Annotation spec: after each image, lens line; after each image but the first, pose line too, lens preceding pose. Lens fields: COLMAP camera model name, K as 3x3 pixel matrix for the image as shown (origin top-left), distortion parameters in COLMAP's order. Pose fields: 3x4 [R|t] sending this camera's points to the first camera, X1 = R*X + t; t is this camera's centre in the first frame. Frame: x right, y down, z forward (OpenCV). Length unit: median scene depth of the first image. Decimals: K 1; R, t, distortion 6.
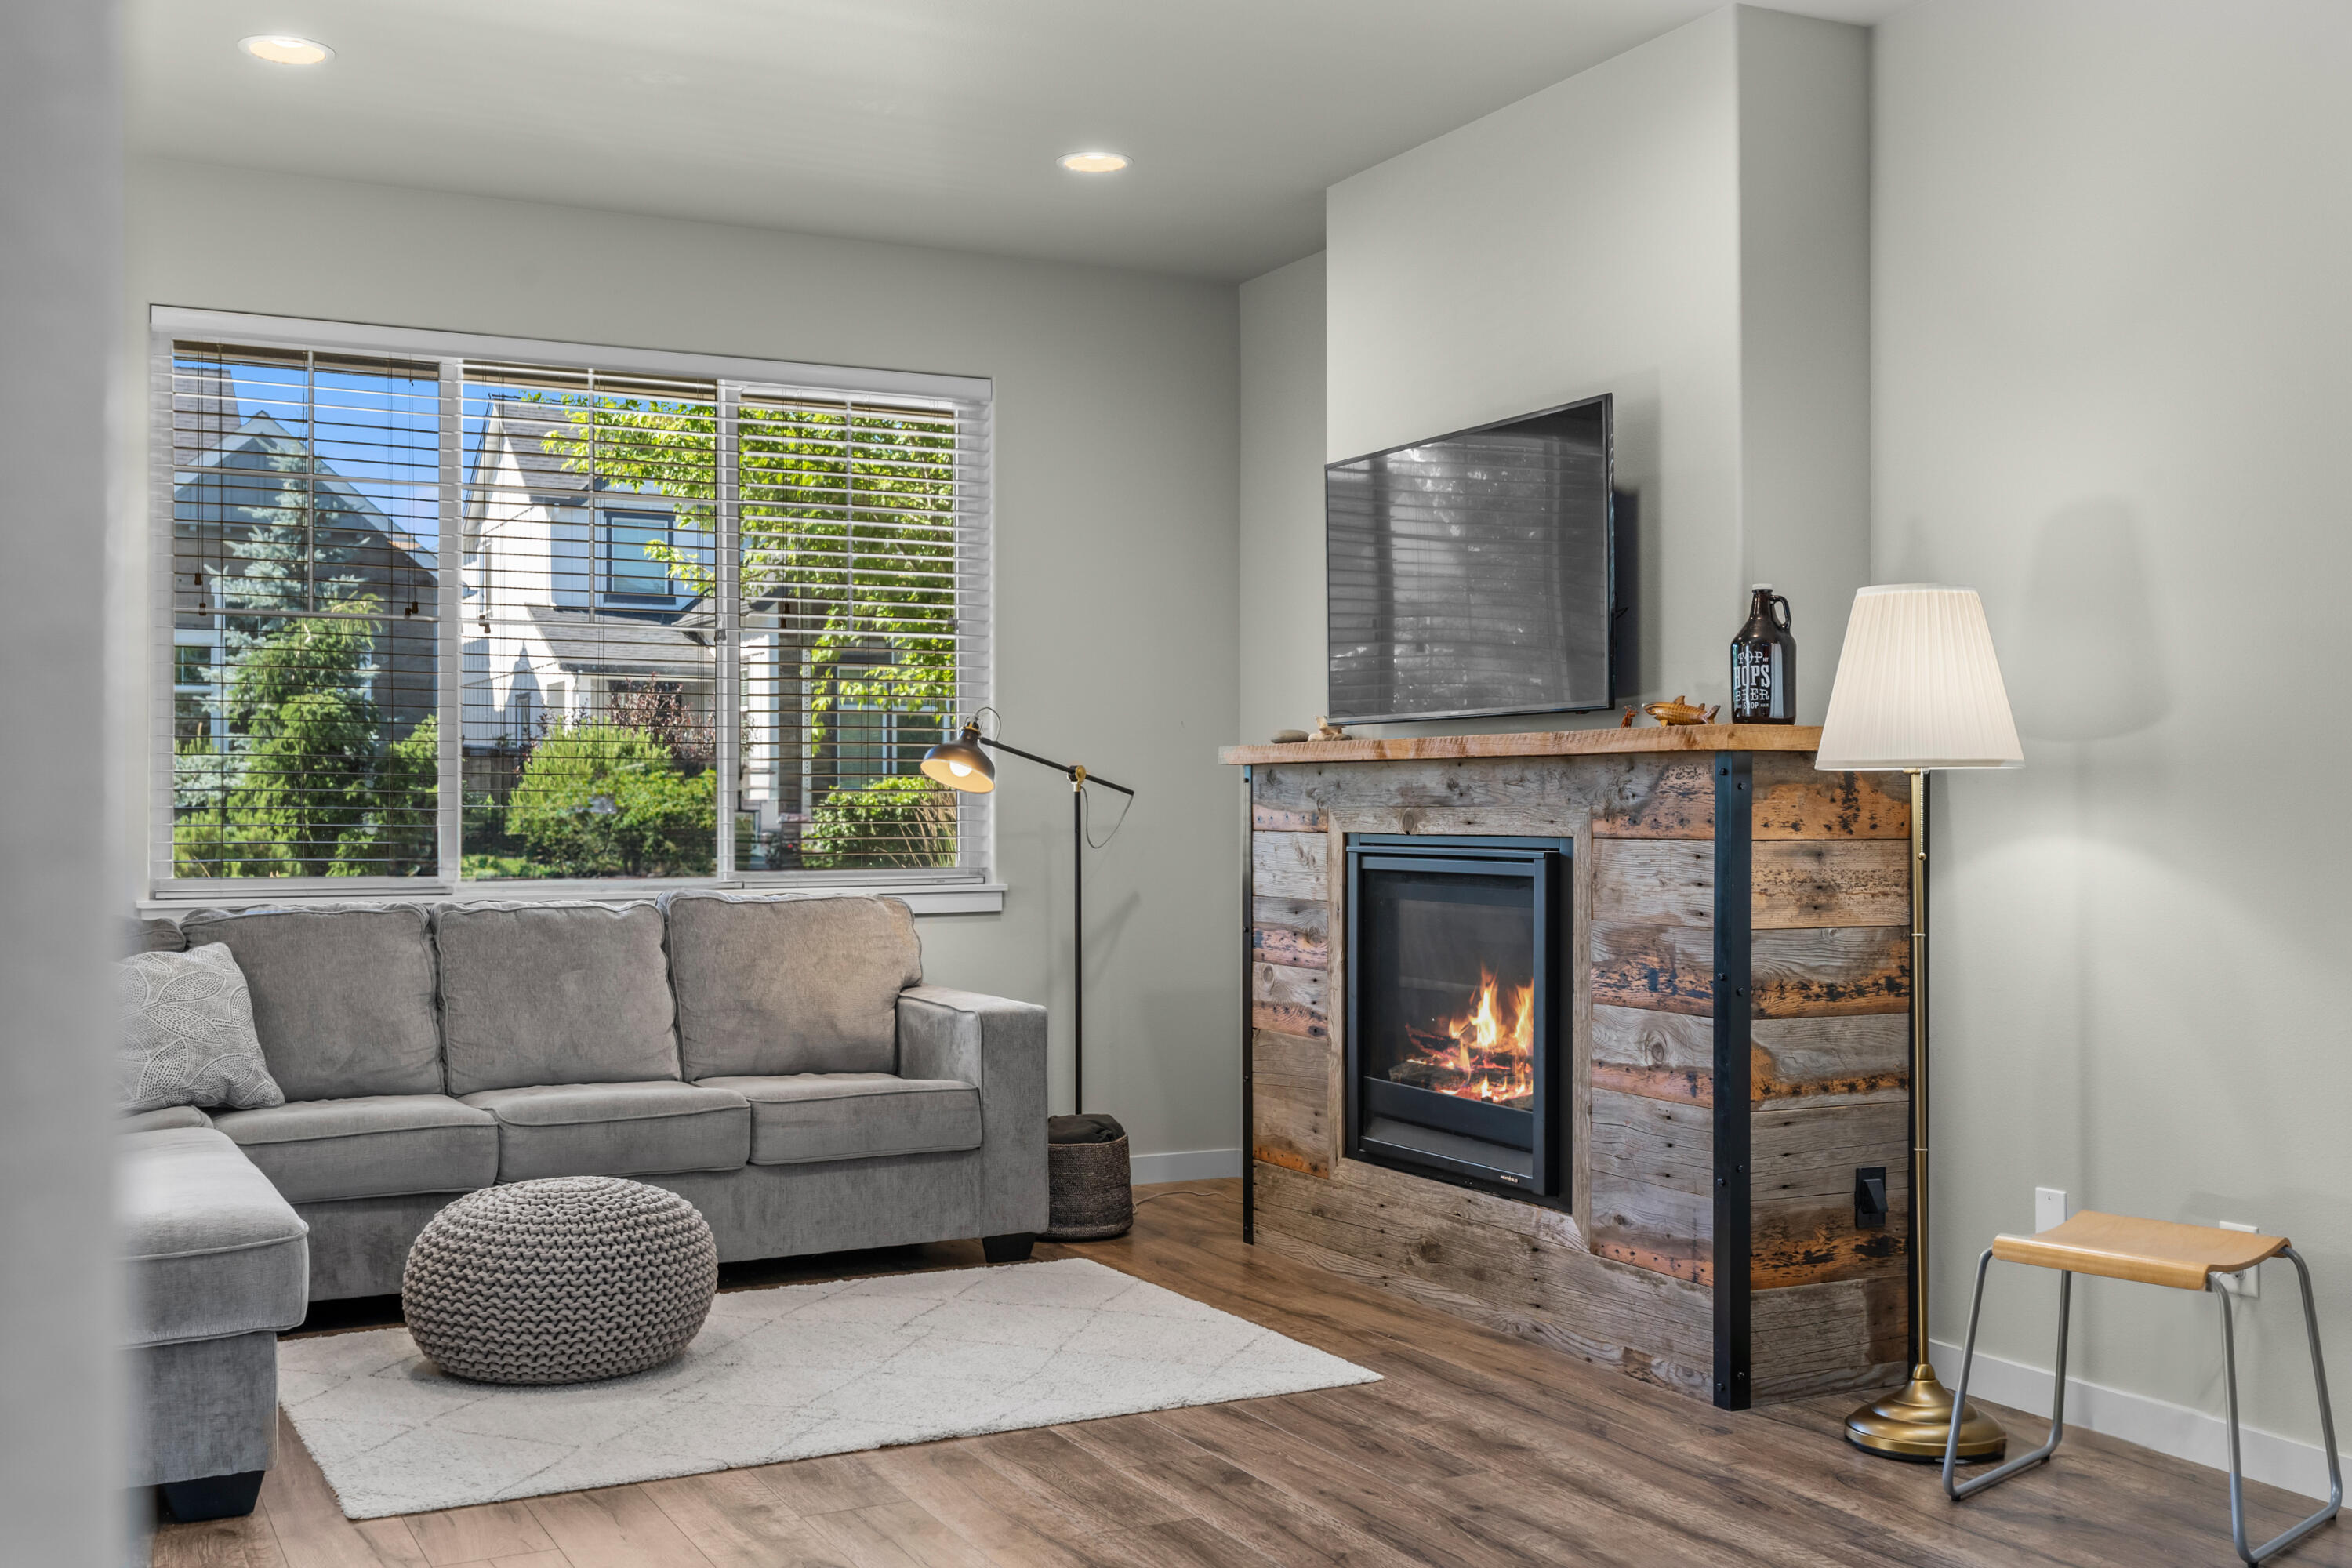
lens RADIAL K [[2334.1, 0, 1155.6], [0, 2334.1, 790.2], [0, 0, 1]] dist [0.012490, 0.000000]
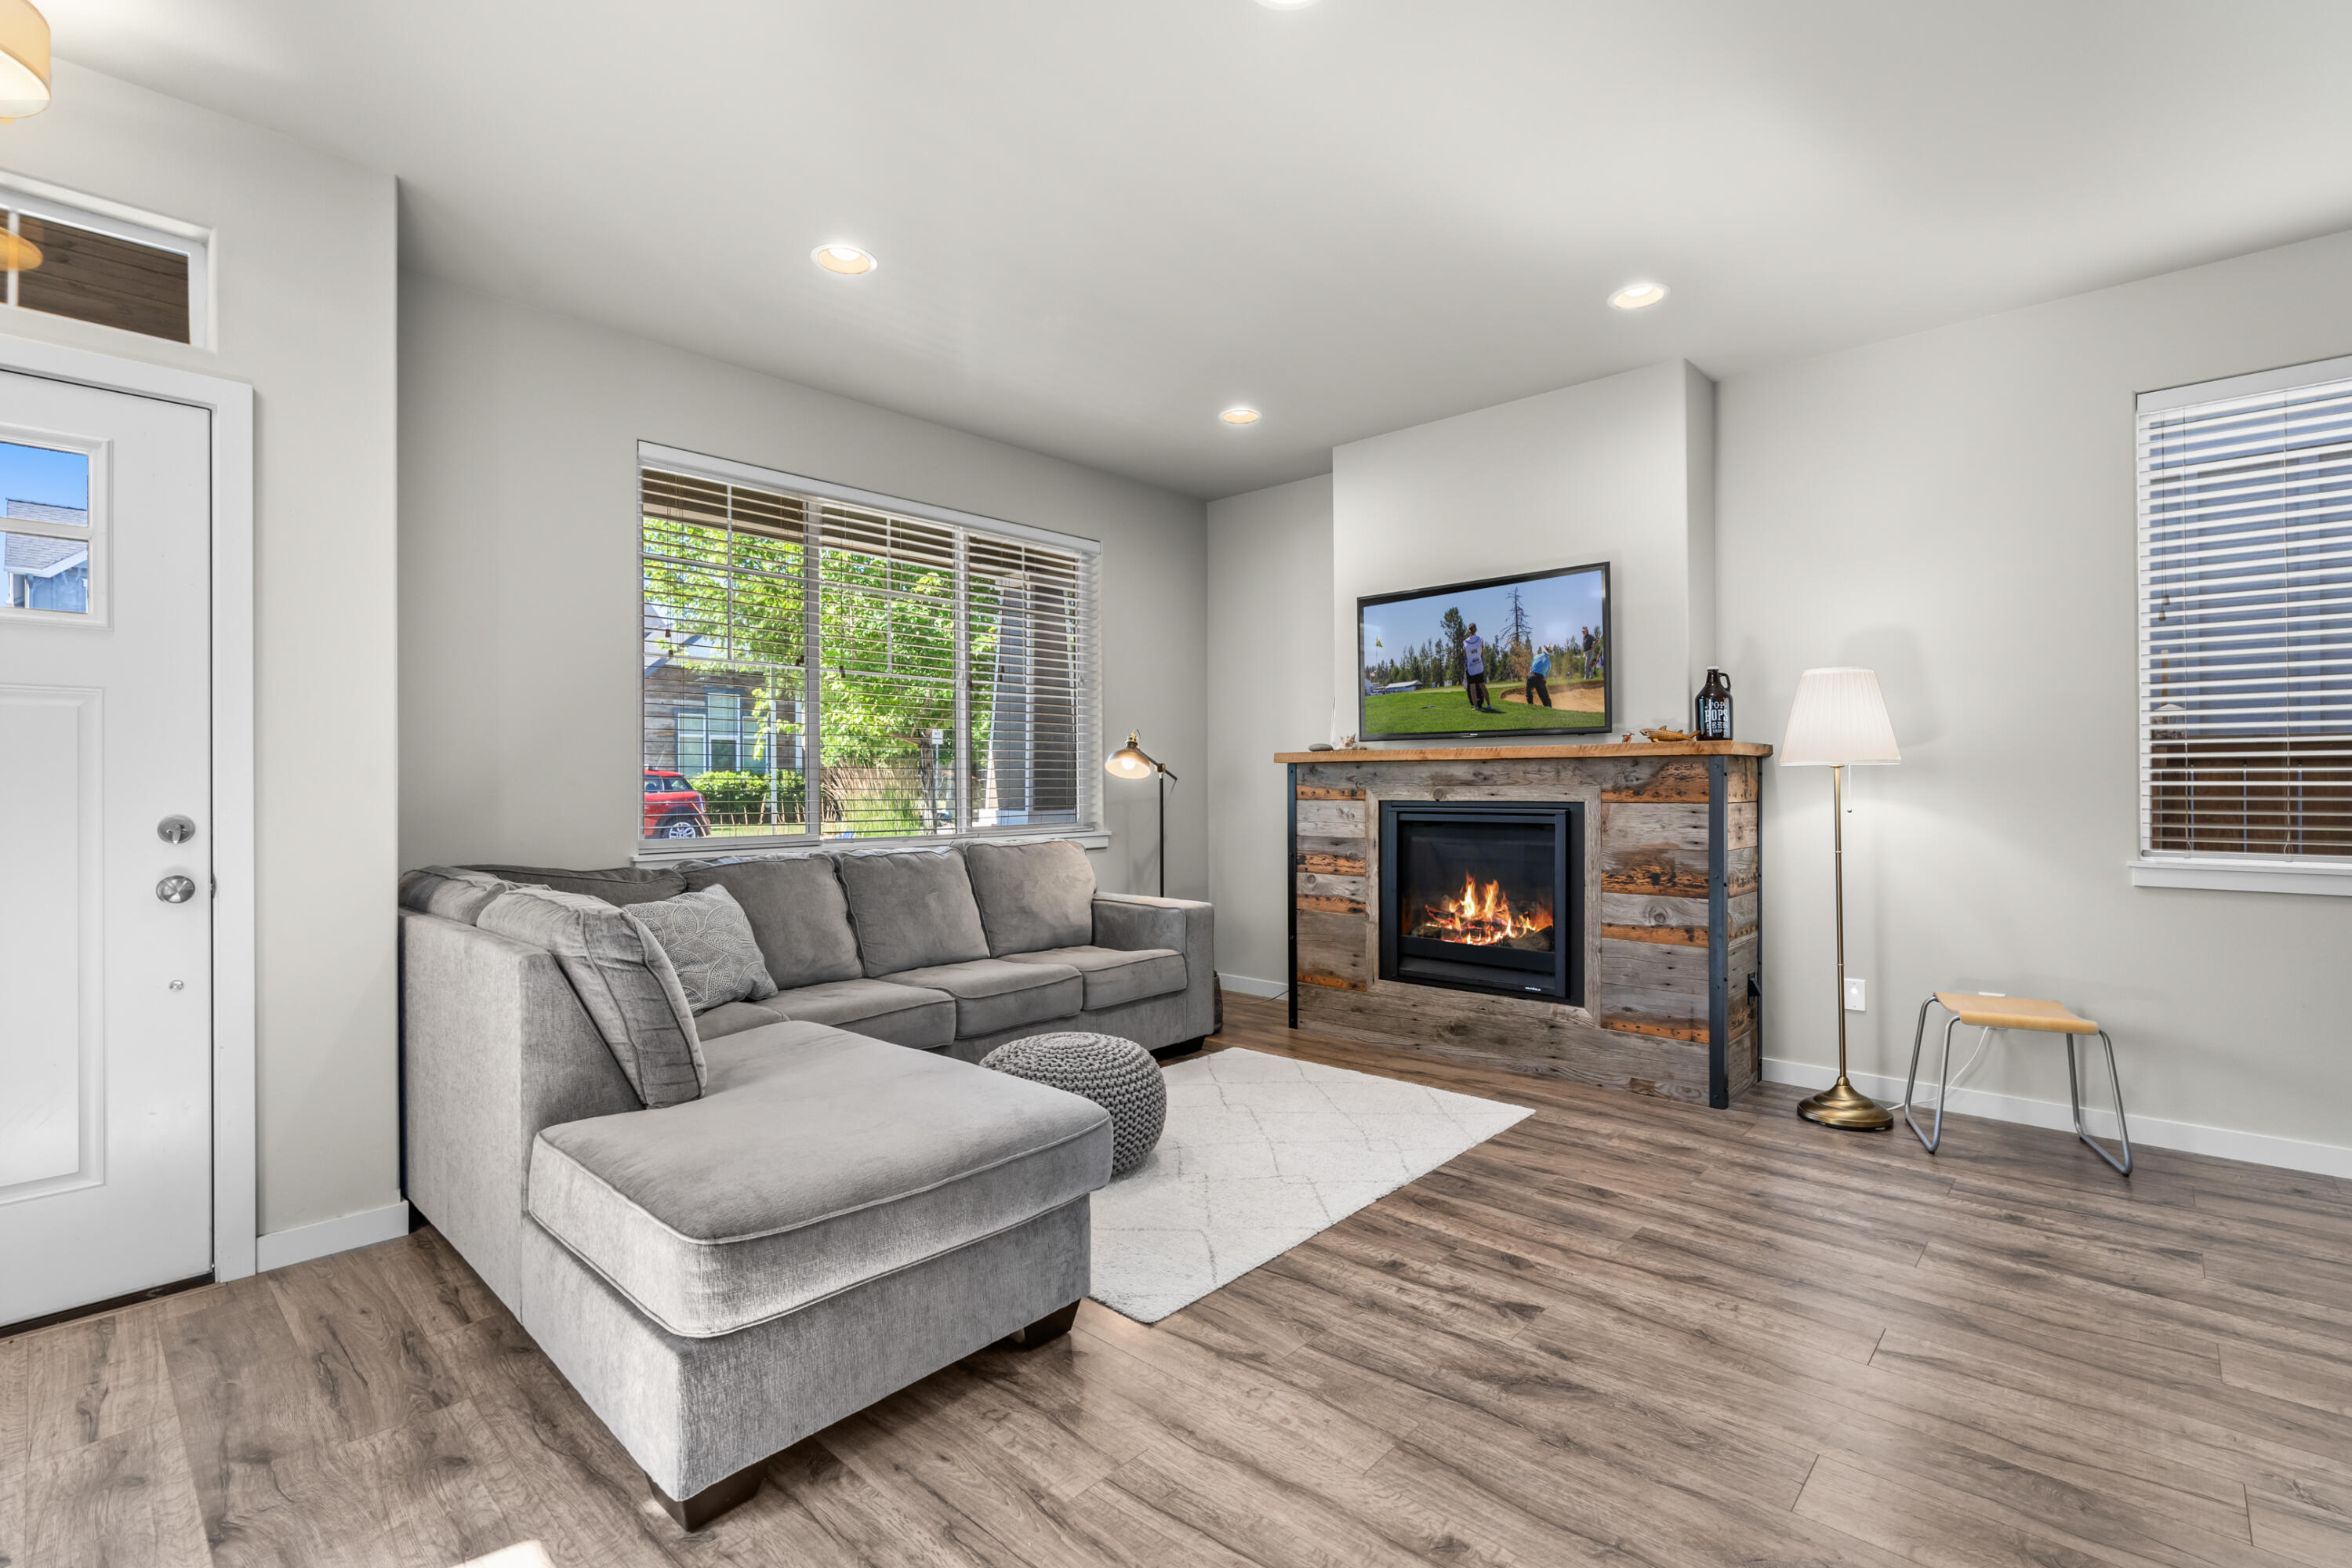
lens RADIAL K [[1066.9, 0, 1173.1], [0, 1066.9, 779.0], [0, 0, 1]] dist [-0.011013, 0.004046]
pose [[0.937198, -0.002843, 0.348786, -0.371599], [0.002227, 0.999995, 0.002166, -0.000505], [-0.348790, -0.001253, 0.937200, 0.291581]]
